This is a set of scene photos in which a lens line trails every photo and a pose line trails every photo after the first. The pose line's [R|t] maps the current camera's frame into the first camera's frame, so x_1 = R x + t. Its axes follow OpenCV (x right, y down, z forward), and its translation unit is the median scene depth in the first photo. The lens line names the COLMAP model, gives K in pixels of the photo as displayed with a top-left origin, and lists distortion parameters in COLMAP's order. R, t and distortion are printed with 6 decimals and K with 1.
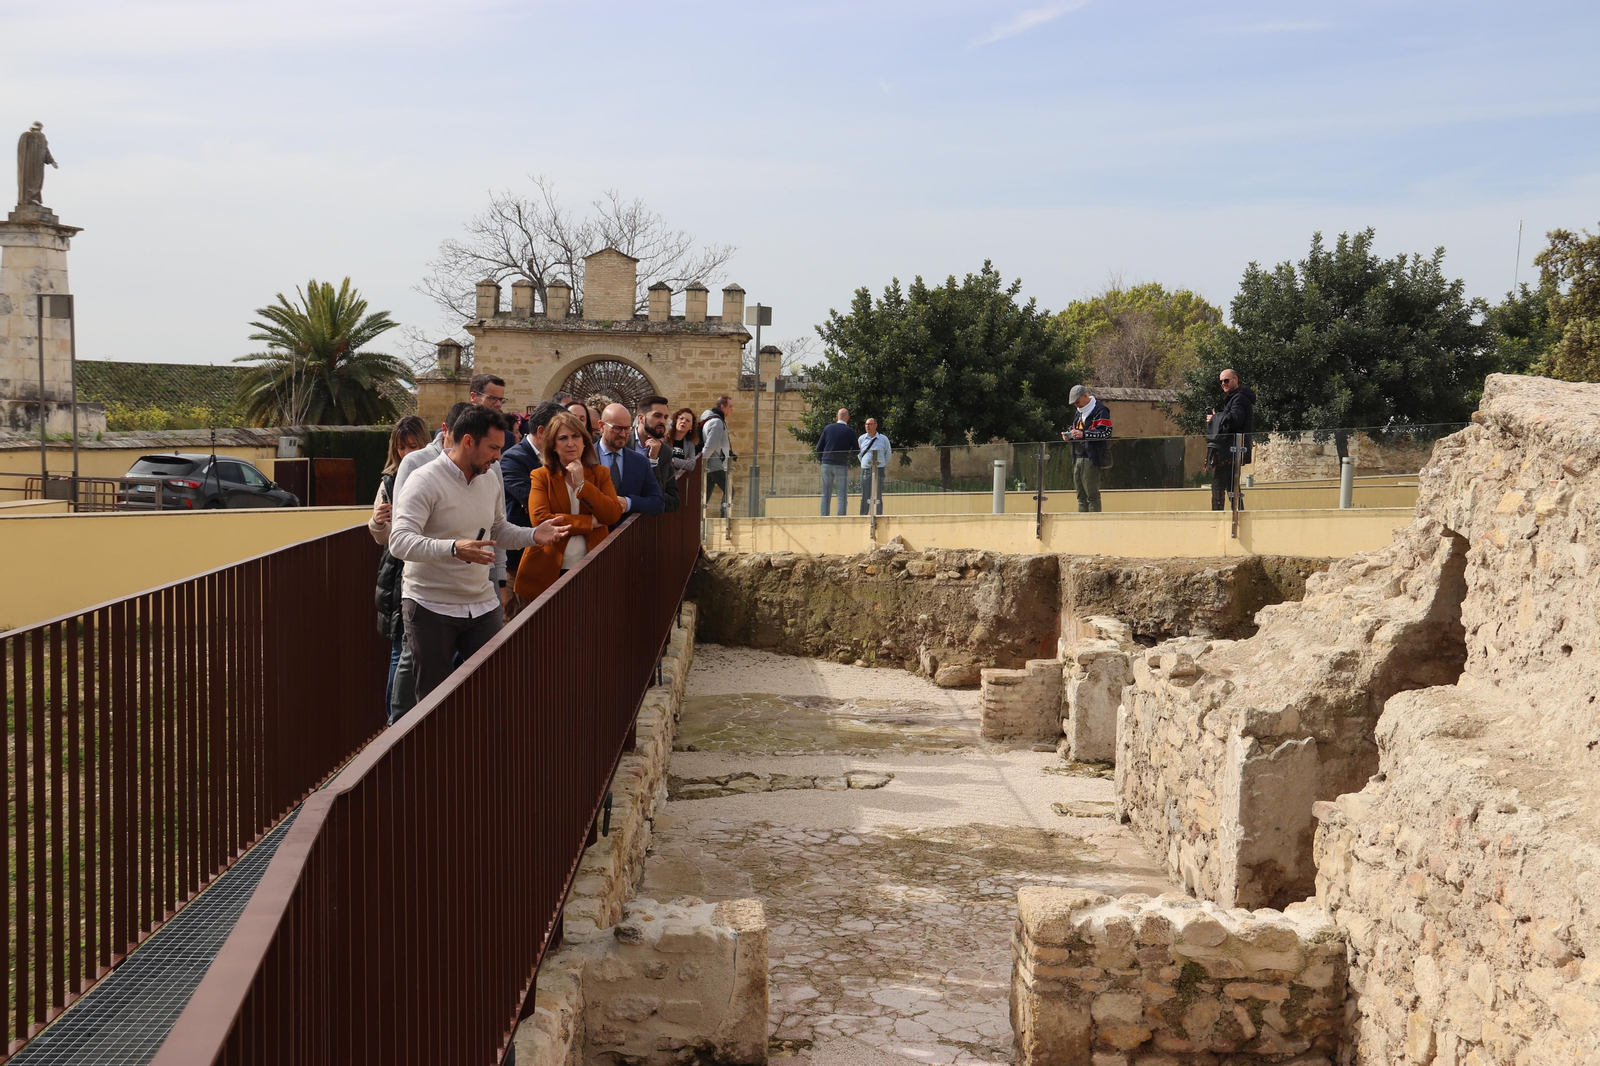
lens RADIAL K [[1647.6, 0, 800.0], [0, 1647.6, 533.0], [0, 0, 1]] dist [-0.093778, 0.236669]
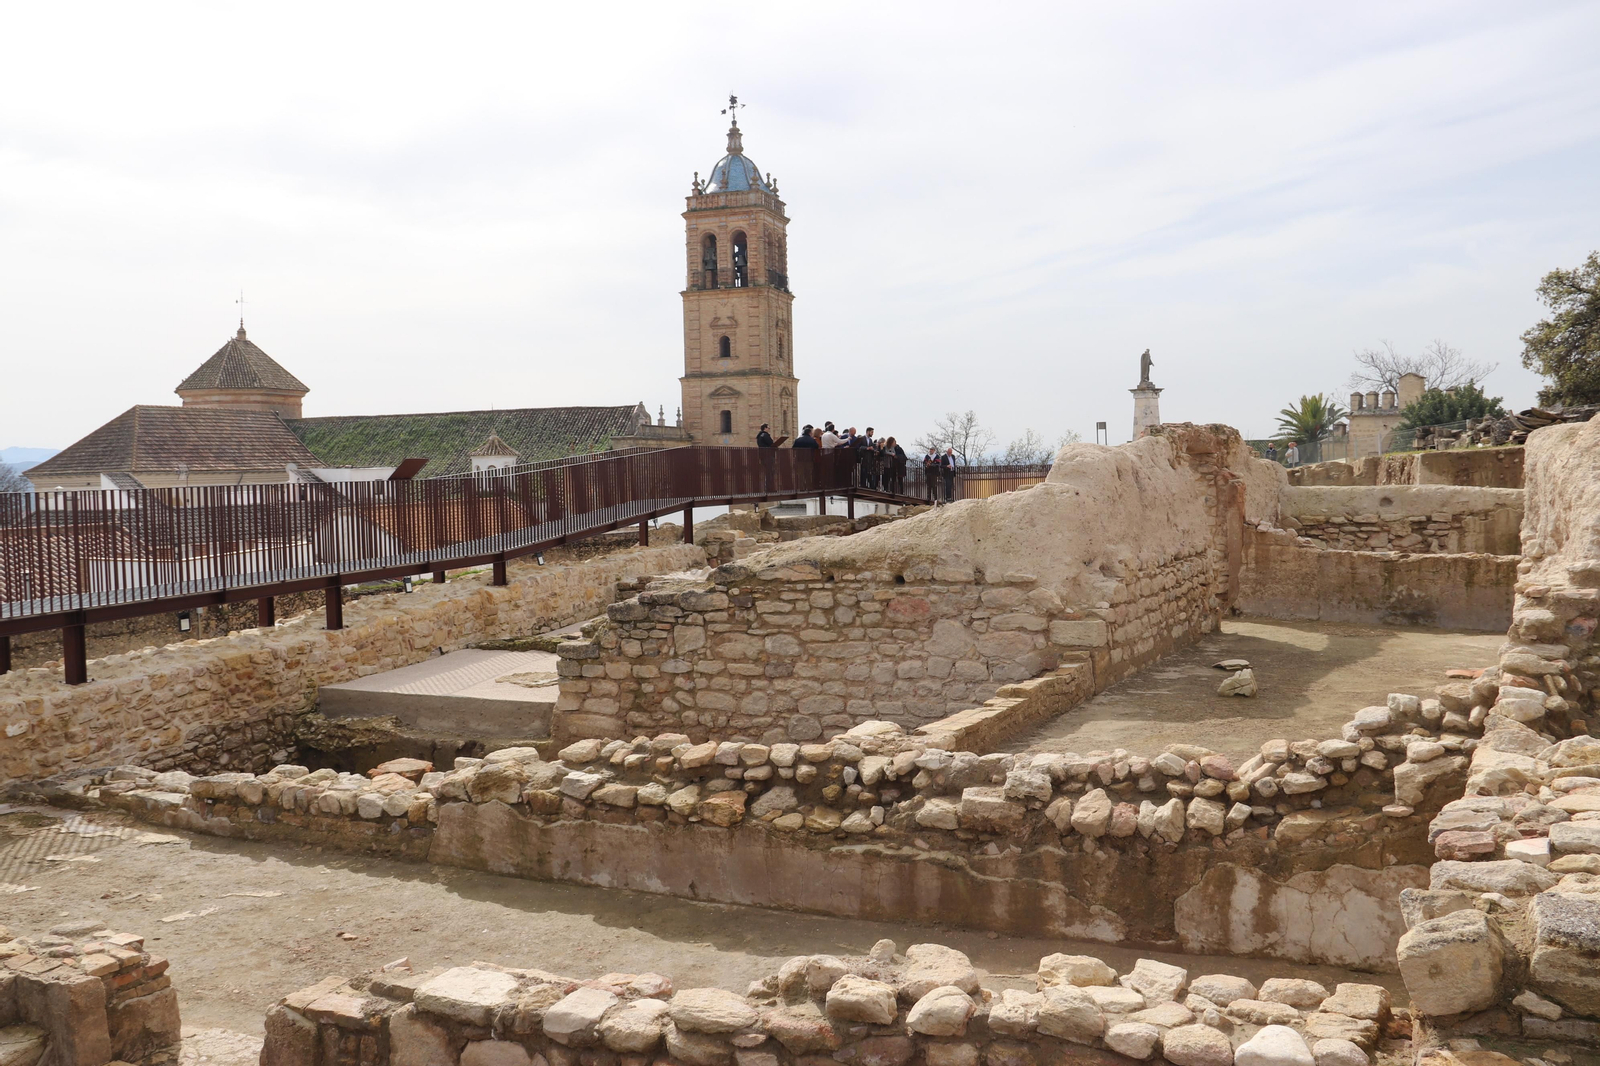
lens RADIAL K [[1299.0, 0, 800.0], [0, 1299.0, 533.0], [0, 0, 1]] dist [-0.197136, 0.124609]
pose [[0.652619, -0.003502, -0.757678, 0.554751], [-0.019428, 0.999583, -0.021354, 0.071226], [0.757437, 0.028656, 0.652279, -0.565701]]
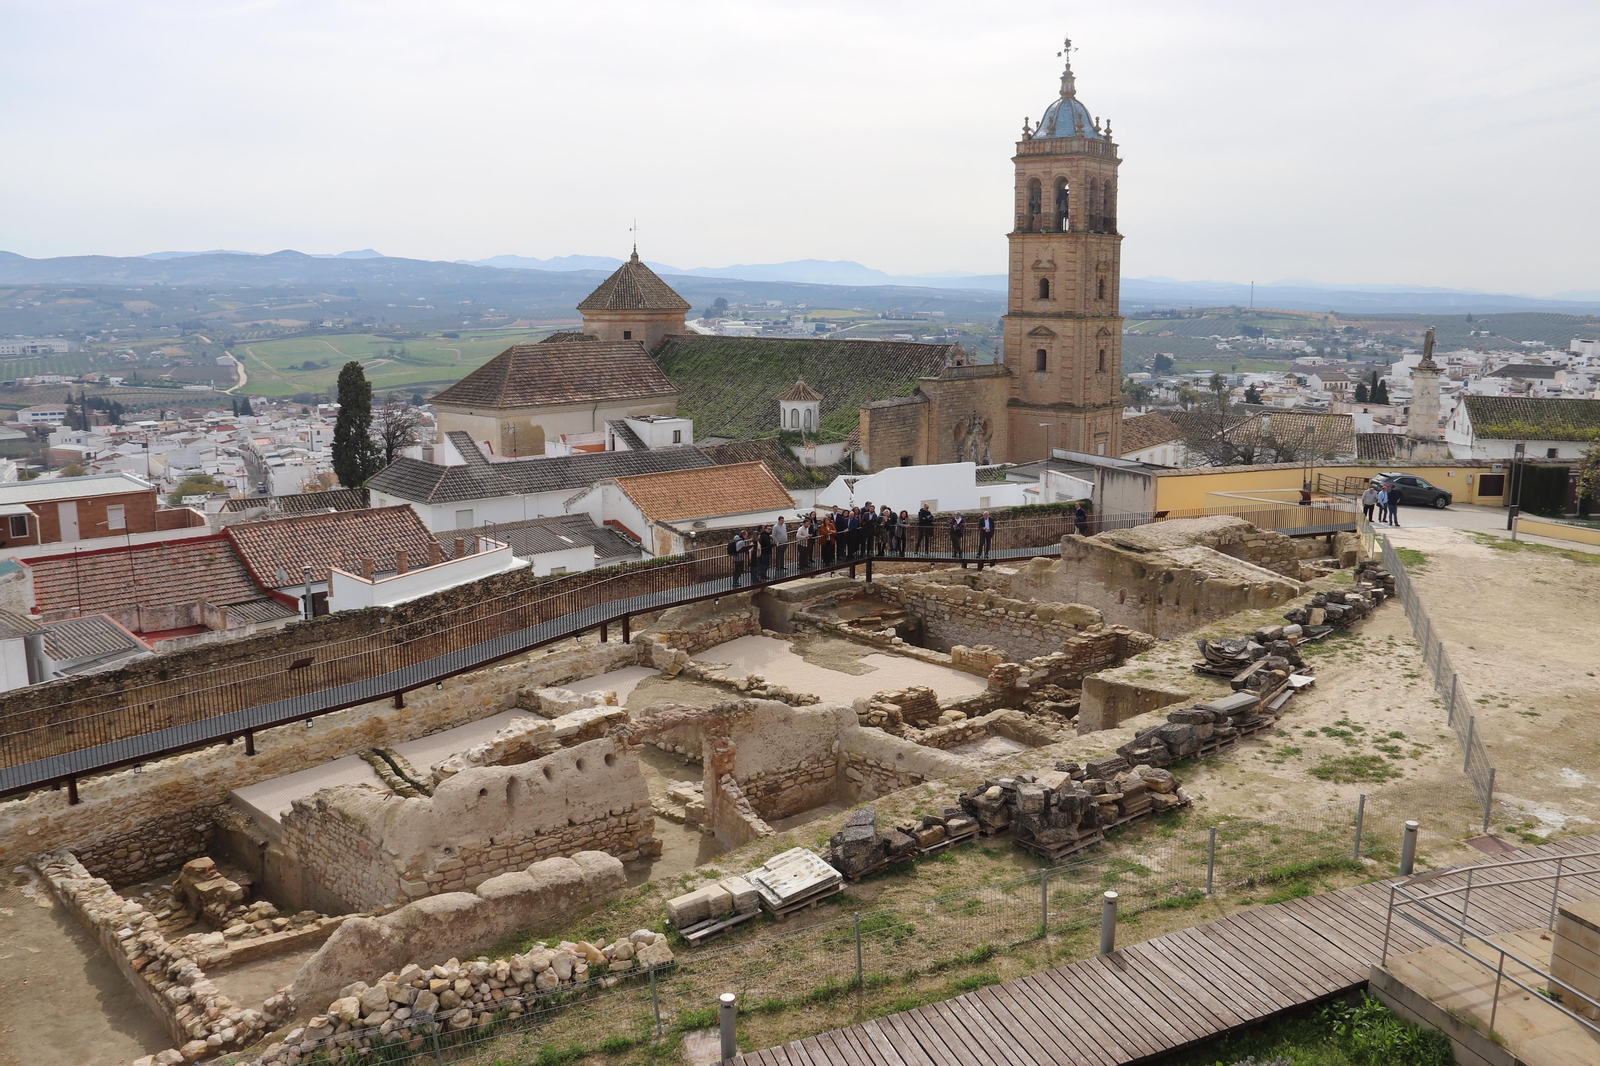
lens RADIAL K [[1299.0, 0, 800.0], [0, 1299.0, 533.0], [0, 0, 1]] dist [-0.197136, 0.124609]
pose [[0.306610, 0.148277, -0.940215, 0.844134], [-0.068651, 0.988664, 0.133530, -0.103817], [0.949356, 0.023605, 0.313314, -0.390811]]
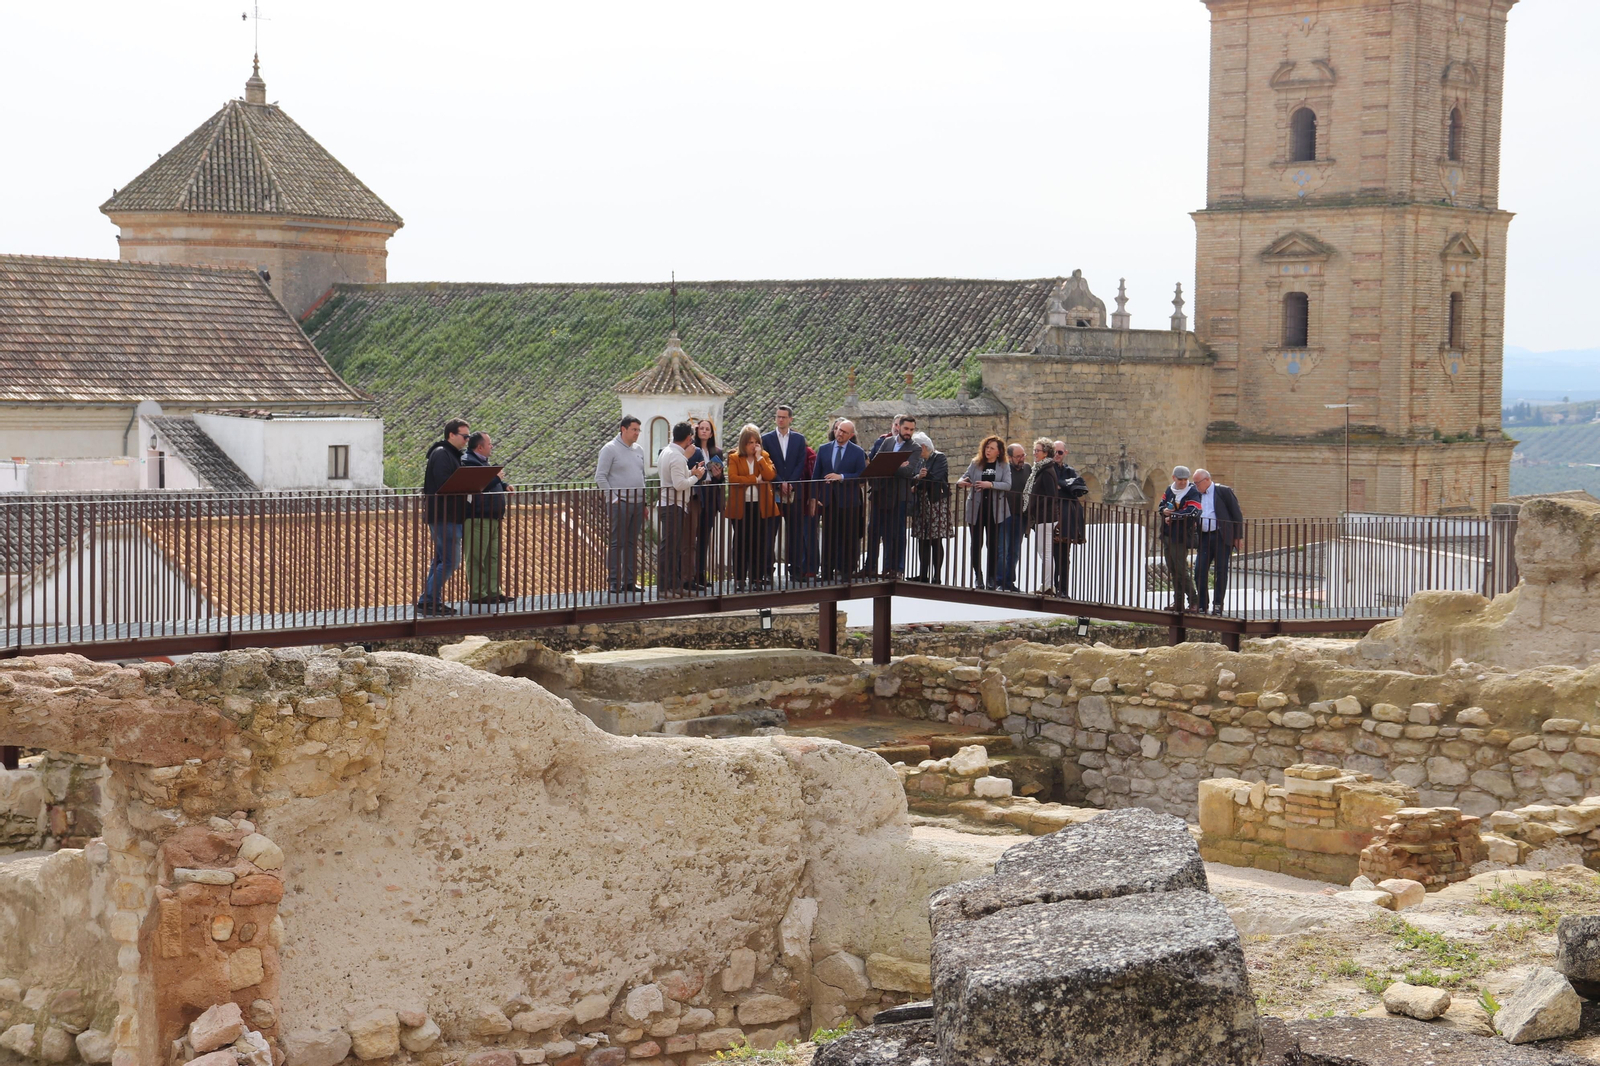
lens RADIAL K [[2880.3, 0, 779.9], [0, 2880.3, 546.1], [0, 0, 1]] dist [0.200890, 0.471943]
pose [[0.339101, 0.029865, -0.940276, 0.590297], [-0.073694, 0.997268, 0.005098, 0.020230], [0.937859, 0.067564, 0.340376, -0.295252]]
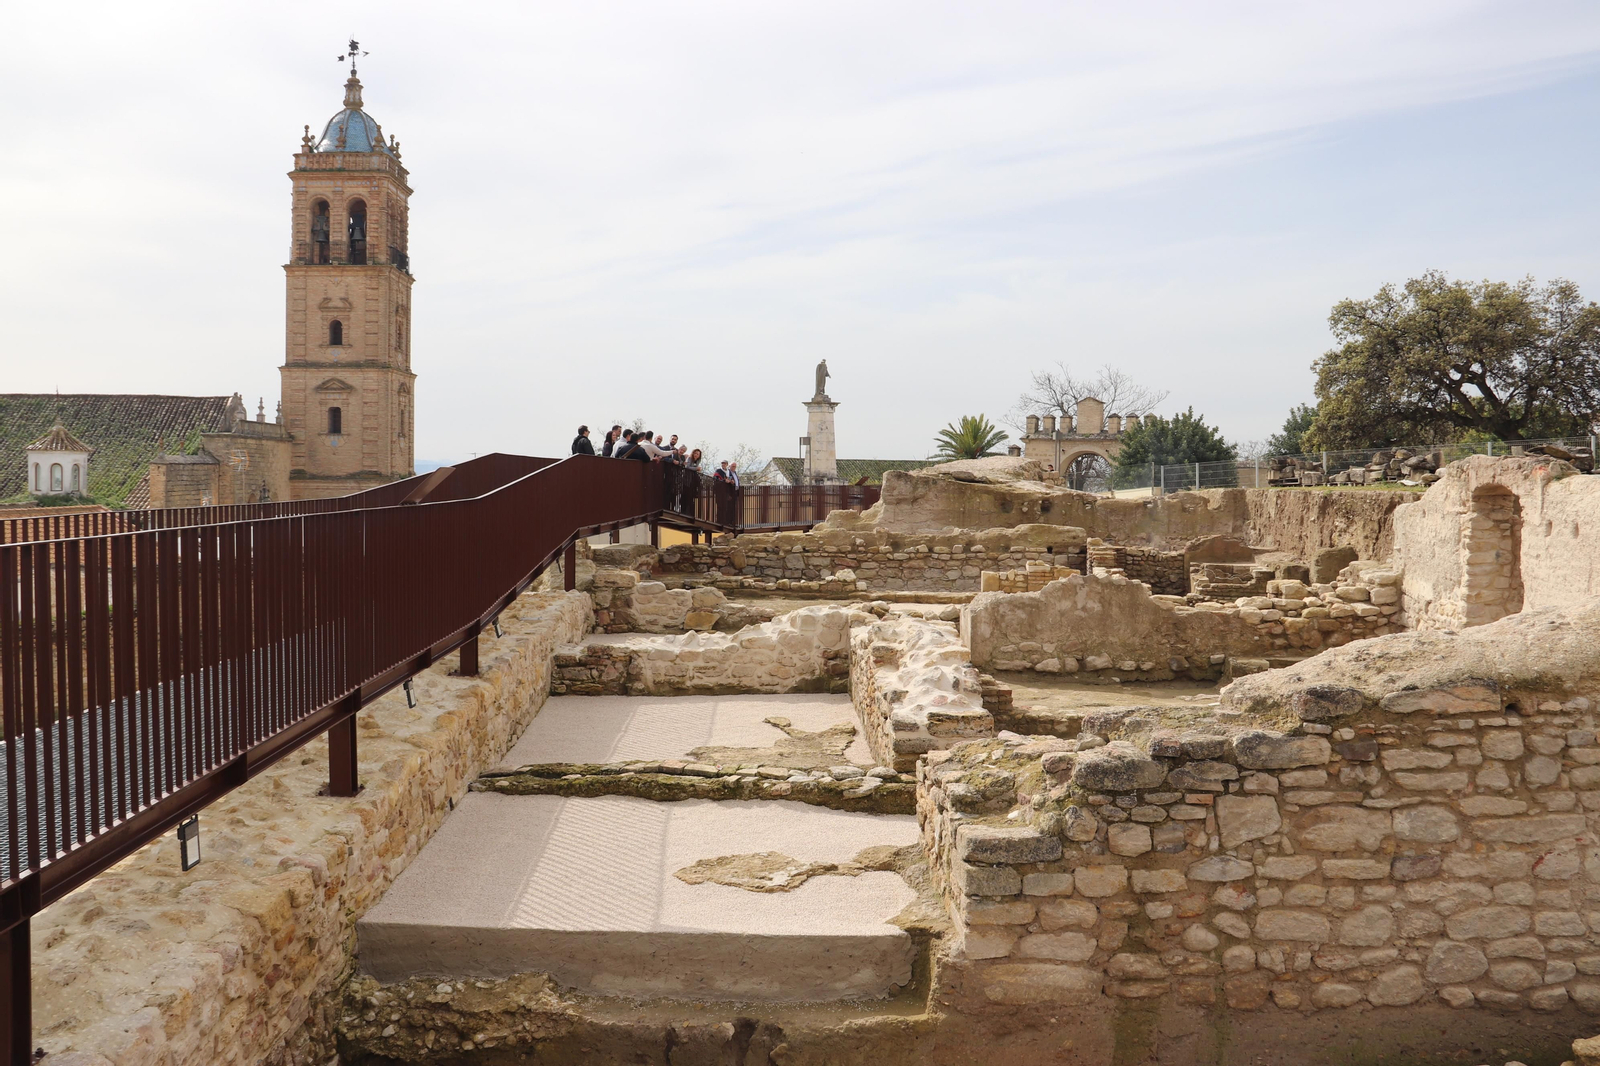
lens RADIAL K [[1354.1, 0, 800.0], [0, 1354.1, 533.0], [0, 0, 1]] dist [-0.170273, 0.121800]
pose [[0.870235, 0.002077, -0.492632, 0.375980], [-0.024904, 0.998898, -0.039781, 0.062695], [0.492007, 0.046887, 0.869328, -0.566859]]
